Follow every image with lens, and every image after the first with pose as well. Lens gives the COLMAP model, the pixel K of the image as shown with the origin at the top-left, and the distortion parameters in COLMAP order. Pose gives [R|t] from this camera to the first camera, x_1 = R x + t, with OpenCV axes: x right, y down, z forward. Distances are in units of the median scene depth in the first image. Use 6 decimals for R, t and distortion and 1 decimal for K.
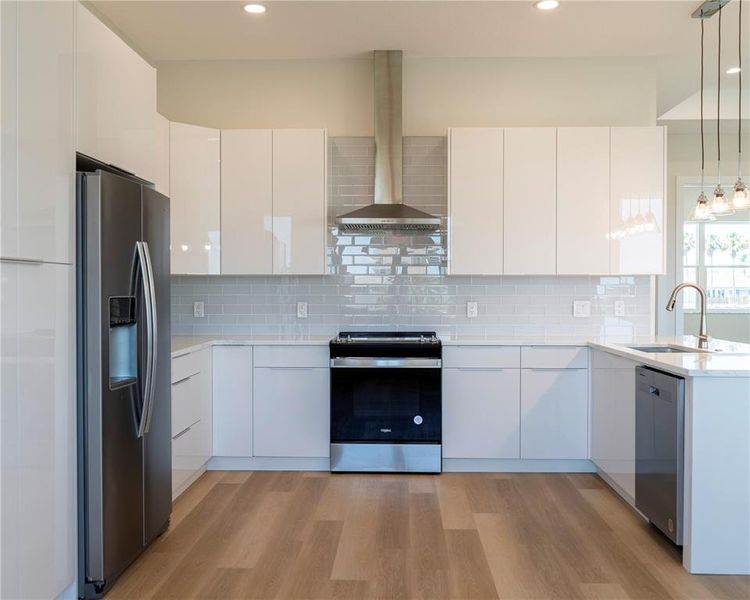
lens RADIAL K [[716.5, 0, 375.0], [0, 716.5, 300.0], [0, 0, 1]] dist [-0.006046, 0.000365]
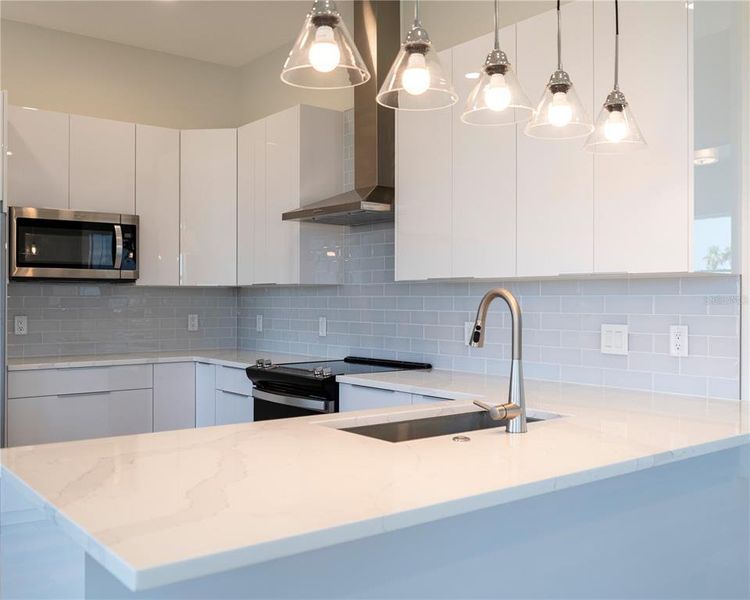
lens RADIAL K [[716.5, 0, 375.0], [0, 716.5, 300.0], [0, 0, 1]] dist [-0.006046, 0.000365]
pose [[0.654109, -0.000285, -0.756400, 0.657654], [-0.016624, 0.999753, -0.014752, -0.007222], [0.756217, 0.022224, 0.653943, 0.558244]]
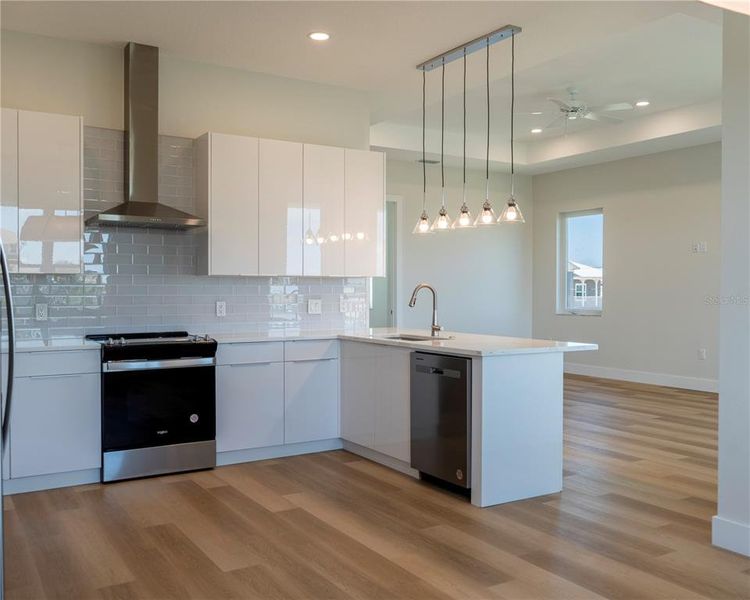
lens RADIAL K [[716.5, 0, 375.0], [0, 716.5, 300.0], [0, 0, 1]] dist [-0.006046, 0.000365]
pose [[0.830213, -0.009784, 0.557360, -0.290320], [0.009475, 0.999949, 0.003440, -0.001047], [-0.557366, 0.002425, 0.830264, 0.015676]]
